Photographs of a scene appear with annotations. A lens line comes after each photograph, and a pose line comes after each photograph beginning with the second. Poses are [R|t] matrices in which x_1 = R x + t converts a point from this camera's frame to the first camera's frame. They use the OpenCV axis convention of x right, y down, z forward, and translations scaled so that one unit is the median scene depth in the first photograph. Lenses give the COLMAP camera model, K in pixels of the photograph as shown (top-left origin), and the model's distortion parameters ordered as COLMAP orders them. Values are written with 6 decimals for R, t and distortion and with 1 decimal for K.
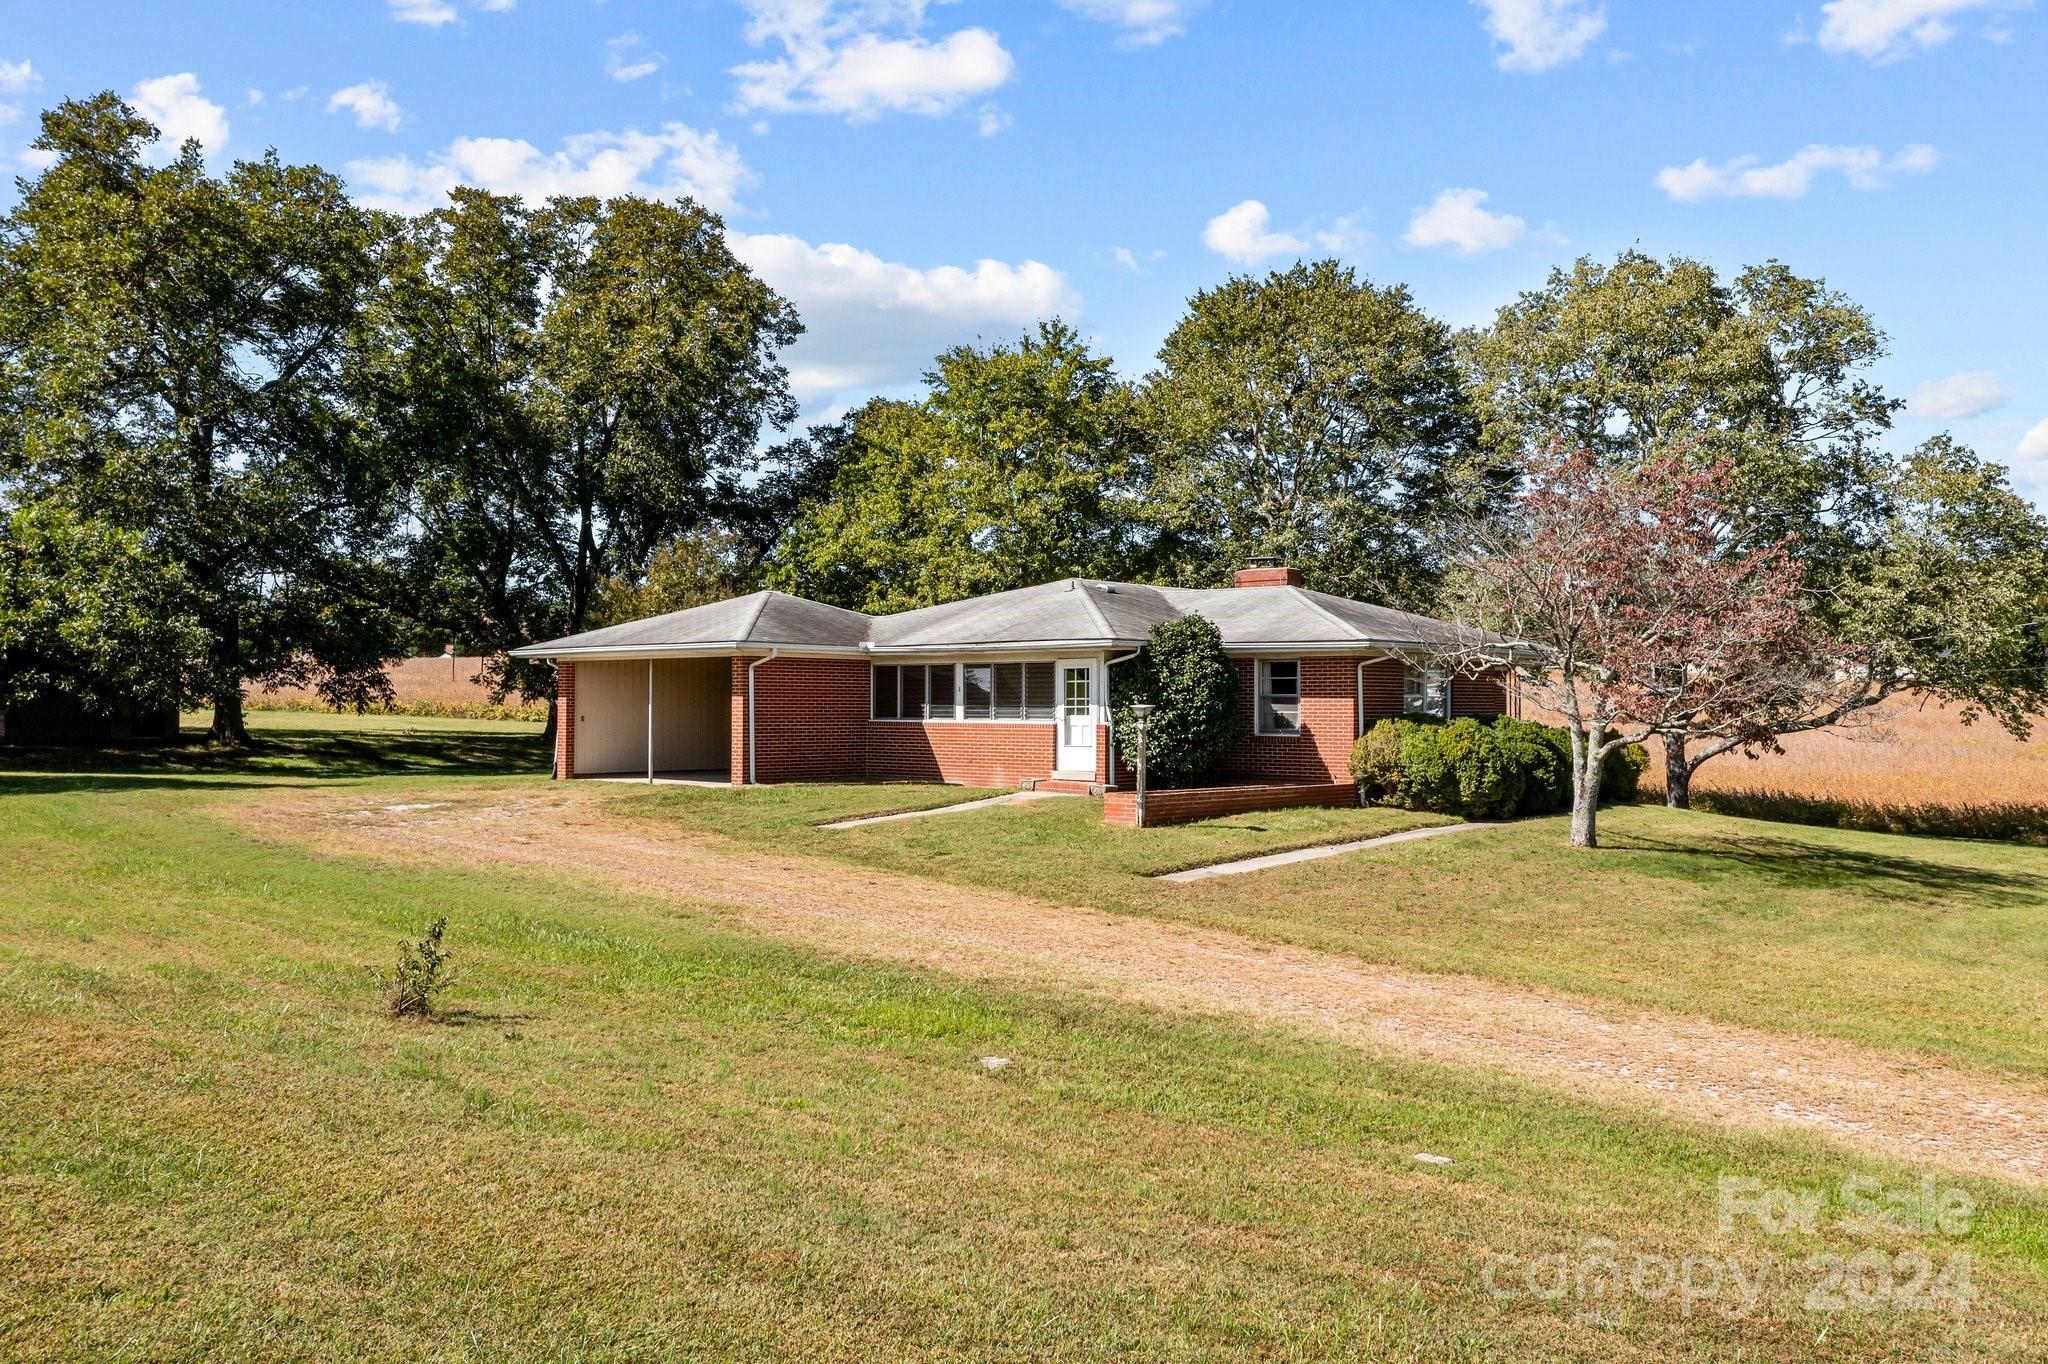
lens RADIAL K [[1676.2, 0, 1018.2], [0, 1676.2, 794.8], [0, 0, 1]] dist [-0.003899, 0.000016]
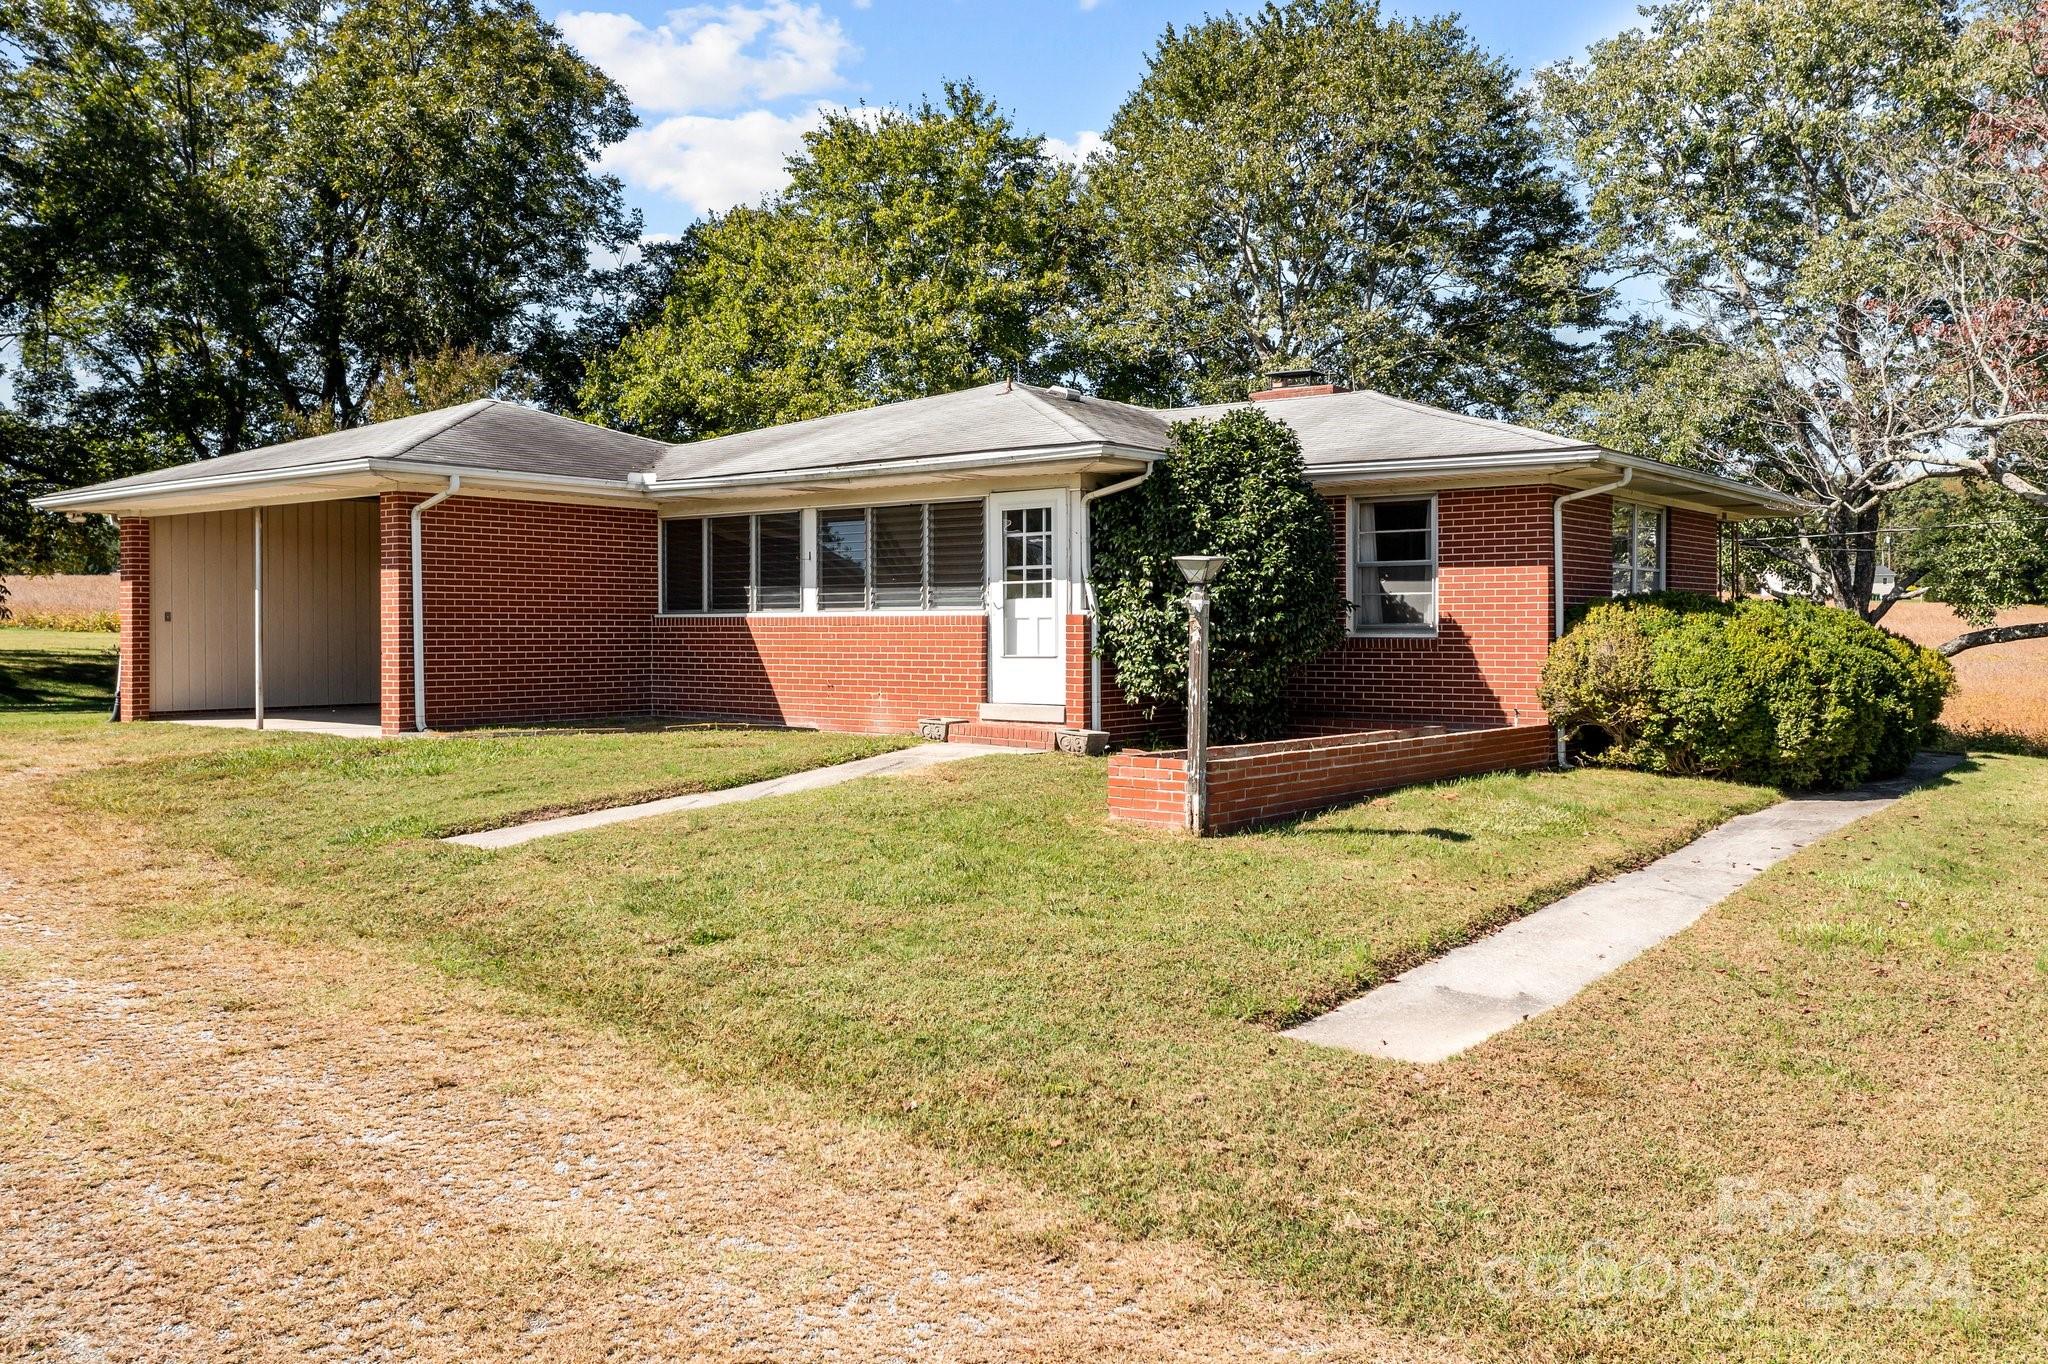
lens RADIAL K [[1669.1, 0, 1024.0], [0, 1669.1, 682.0], [0, 0, 1]] dist [0.006037, 0.003250]
pose [[0.998071, -0.005833, 0.061804, 0.001233], [0.007159, 0.999748, -0.021255, -0.009469], [-0.061664, 0.021656, 0.997862, 0.454870]]
